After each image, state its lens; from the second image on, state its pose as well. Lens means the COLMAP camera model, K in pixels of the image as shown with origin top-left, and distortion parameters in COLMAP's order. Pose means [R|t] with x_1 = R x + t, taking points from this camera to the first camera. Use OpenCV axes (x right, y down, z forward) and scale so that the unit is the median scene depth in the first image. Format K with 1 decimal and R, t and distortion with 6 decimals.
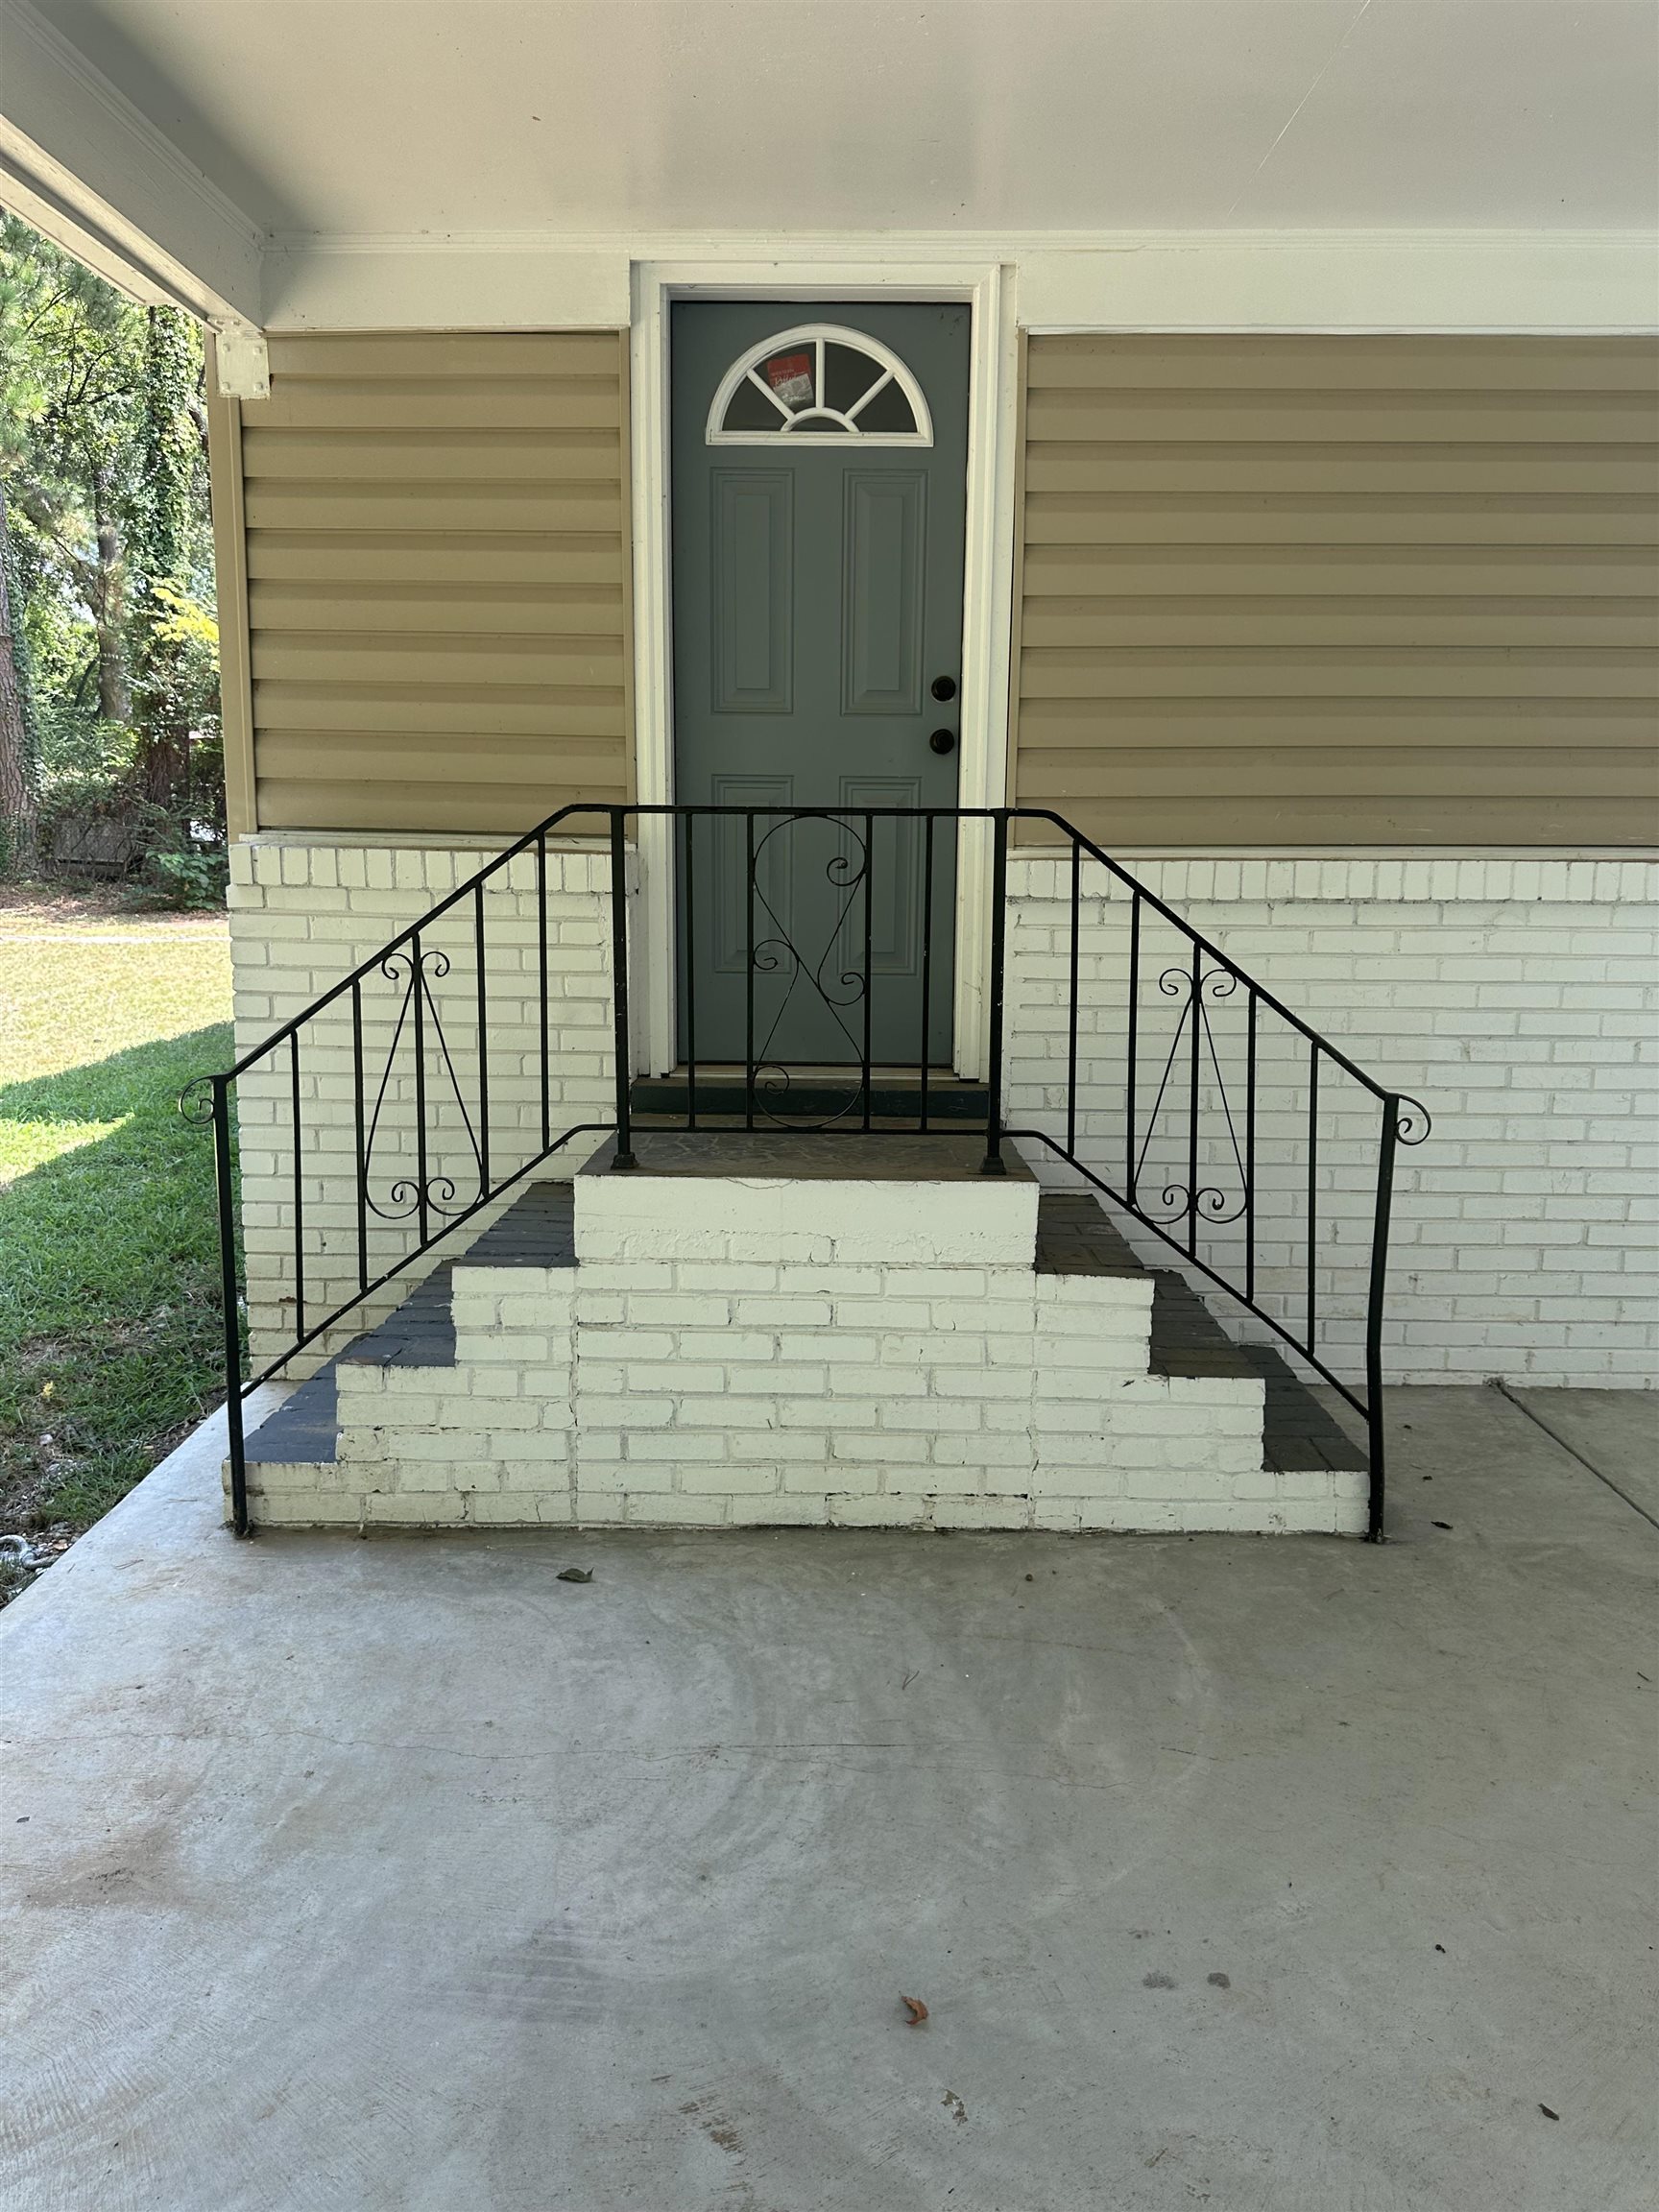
lens RADIAL K [[1545.8, 0, 829.5], [0, 1545.8, 1106.0], [0, 0, 1]] dist [0.077749, -0.097889]
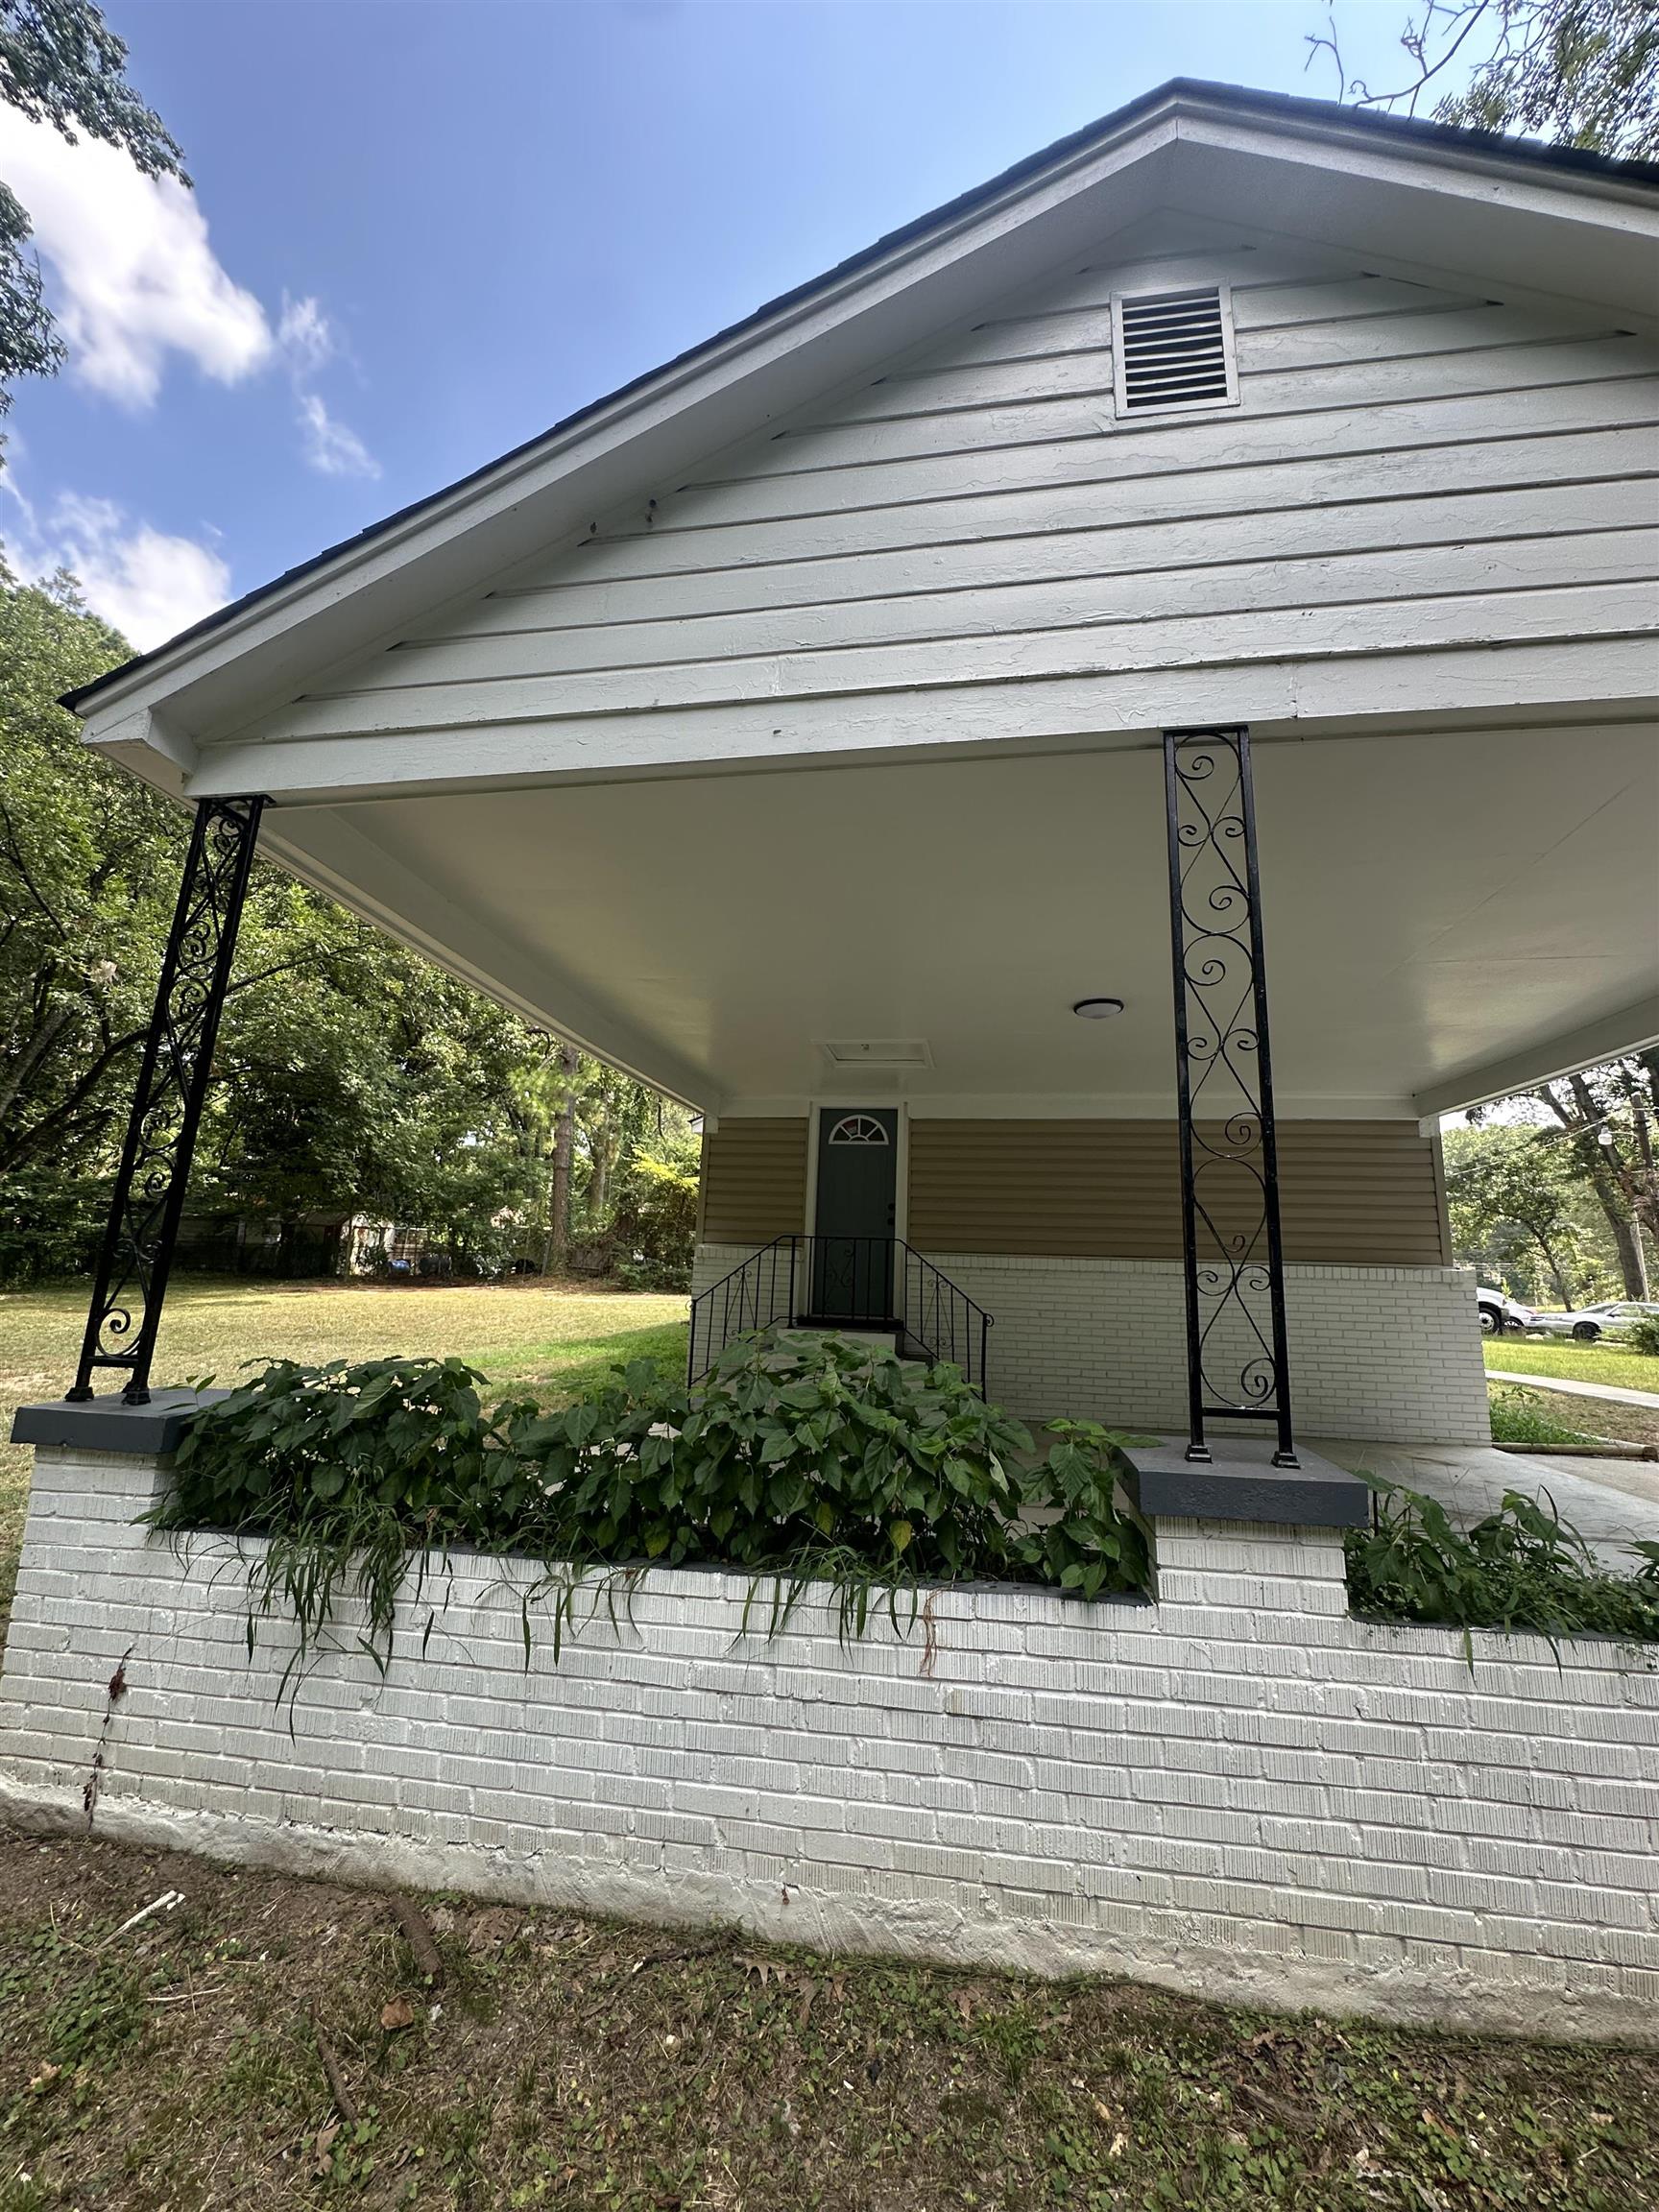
lens RADIAL K [[871.8, 0, 832.0], [0, 871.8, 1110.5], [0, 0, 1]] dist [-0.008859, -0.000023]
pose [[0.989884, -0.001295, -0.141871, 0.265235], [-0.047538, 0.939127, -0.340266, 0.251263], [0.133675, 0.343568, 0.929565, -1.142303]]
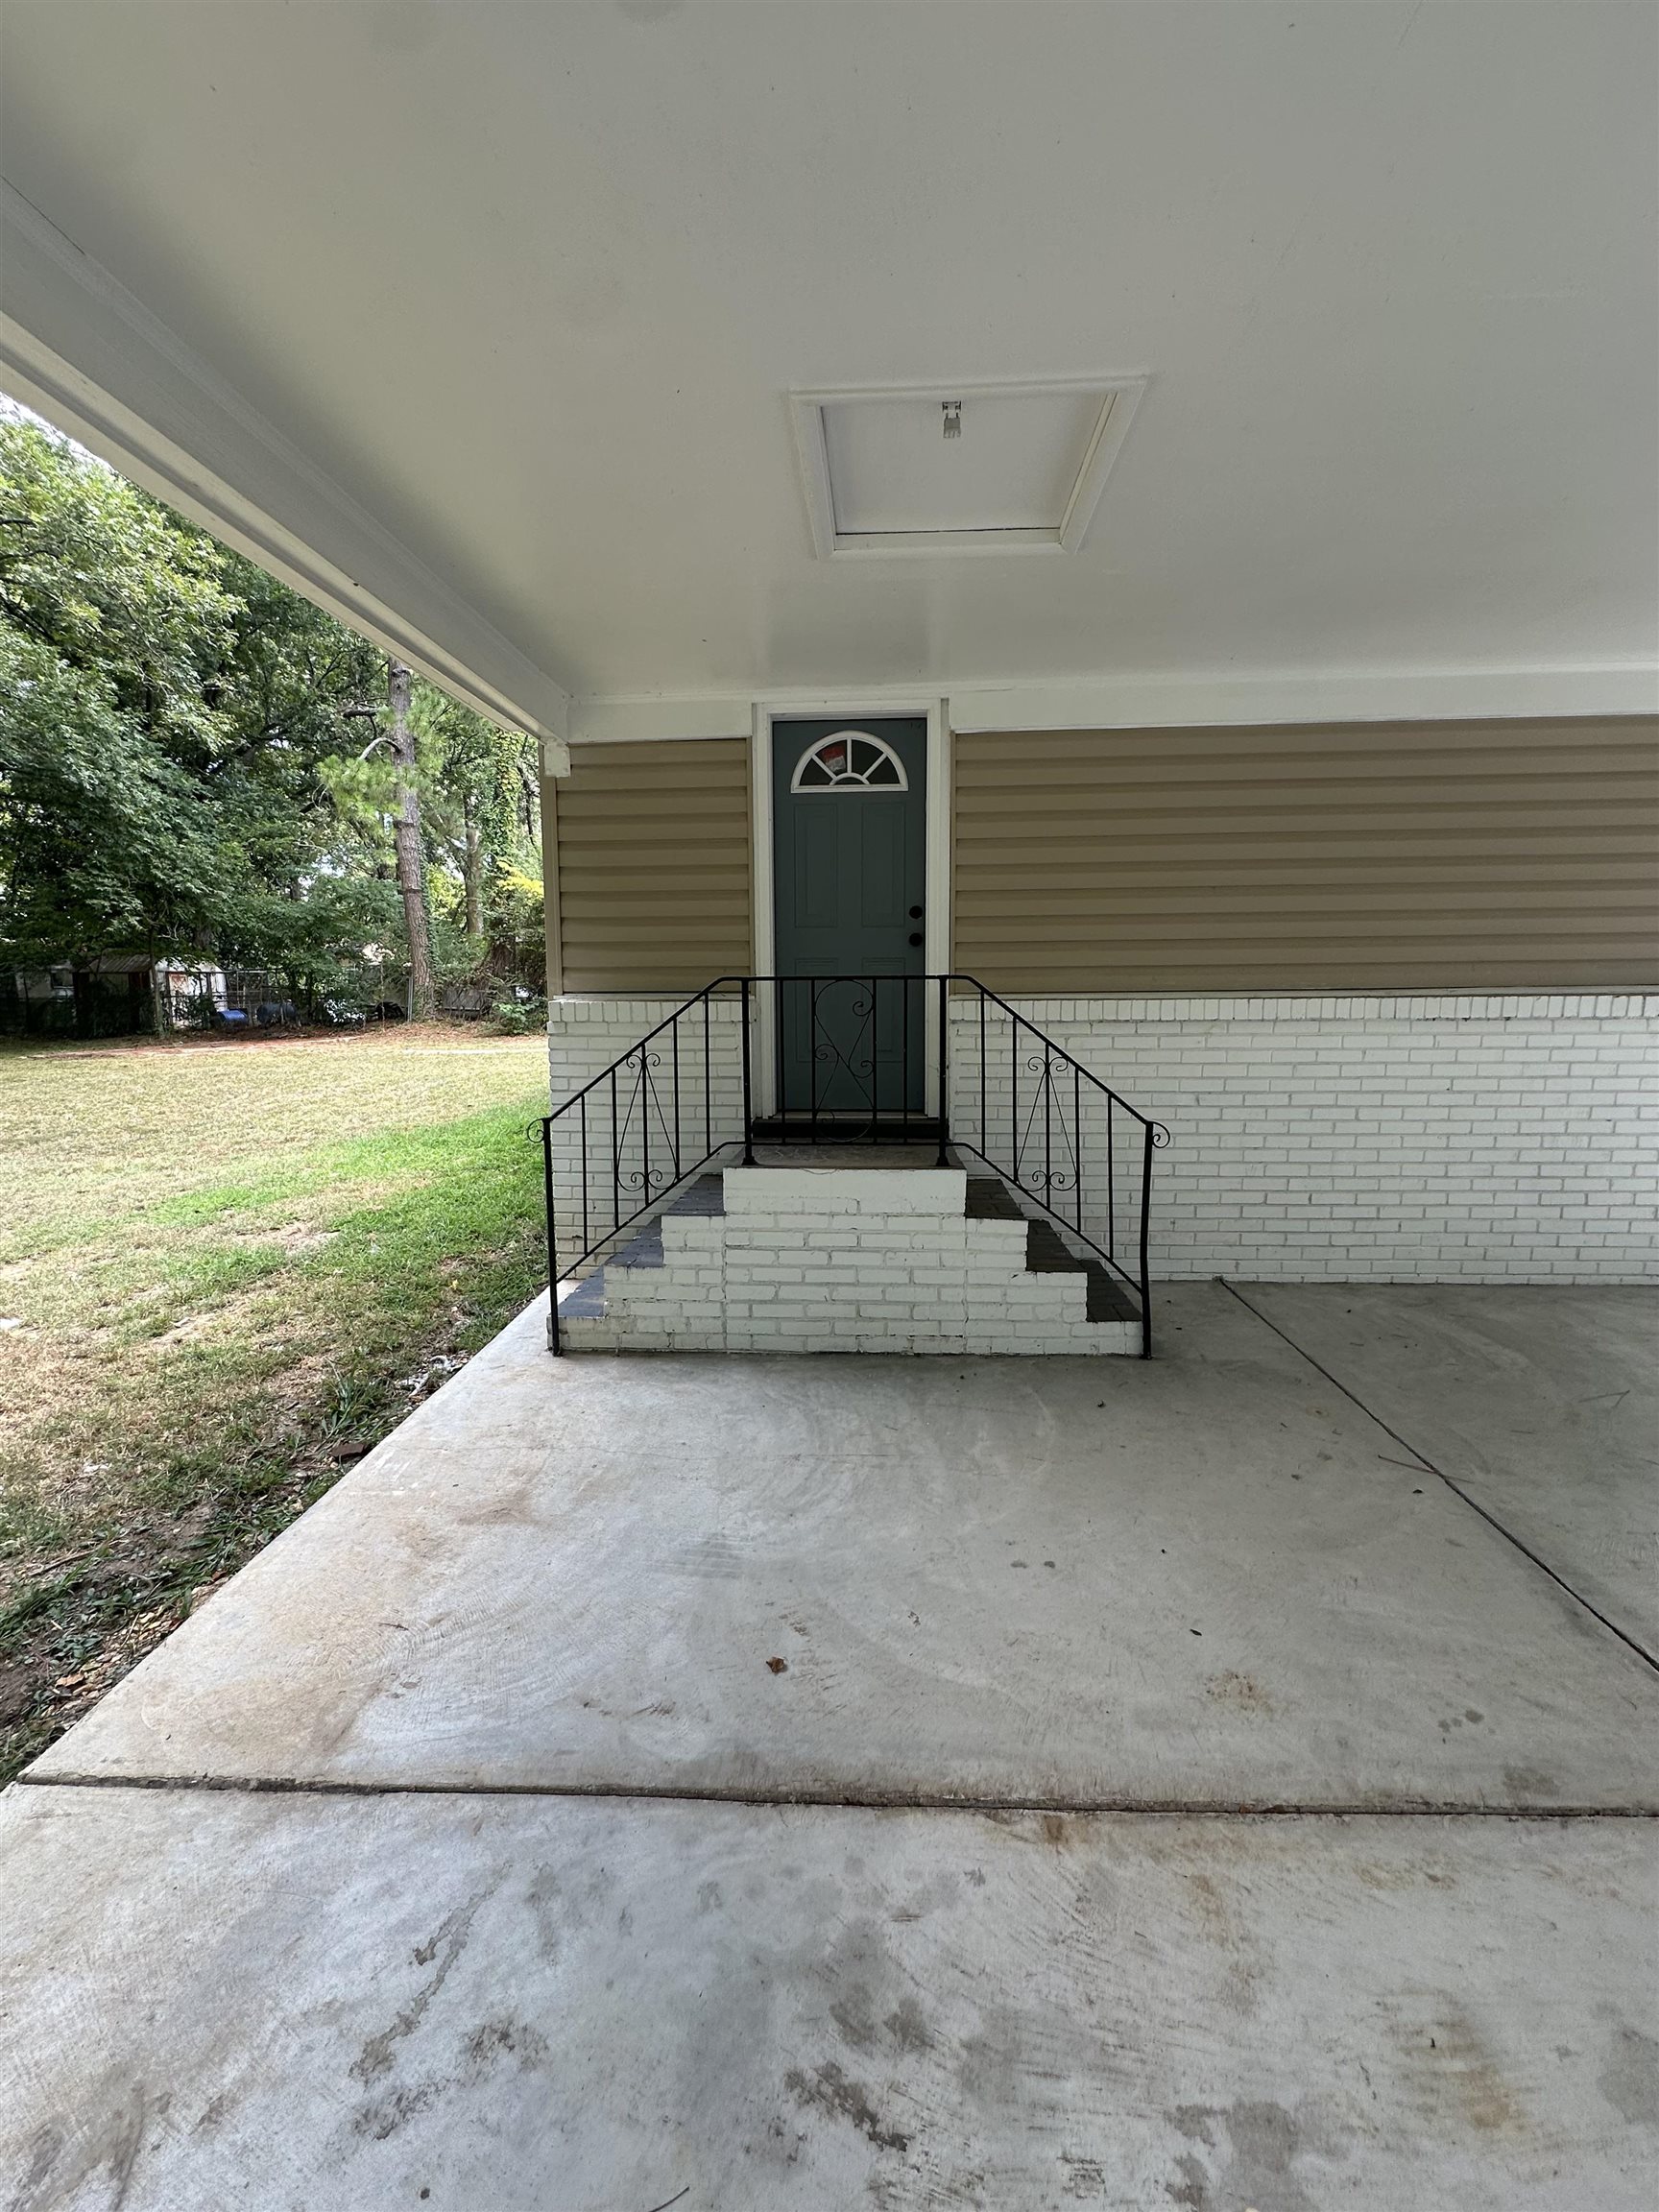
lens RADIAL K [[888.3, 0, 821.9], [0, 888.3, 1100.9], [0, 0, 1]] dist [-0.003504, -0.000033]
pose [[0.998609, -0.010626, -0.051636, 0.014369], [0.008288, 0.998940, -0.045283, 0.011506], [0.052063, 0.044792, 0.997639, -0.095701]]
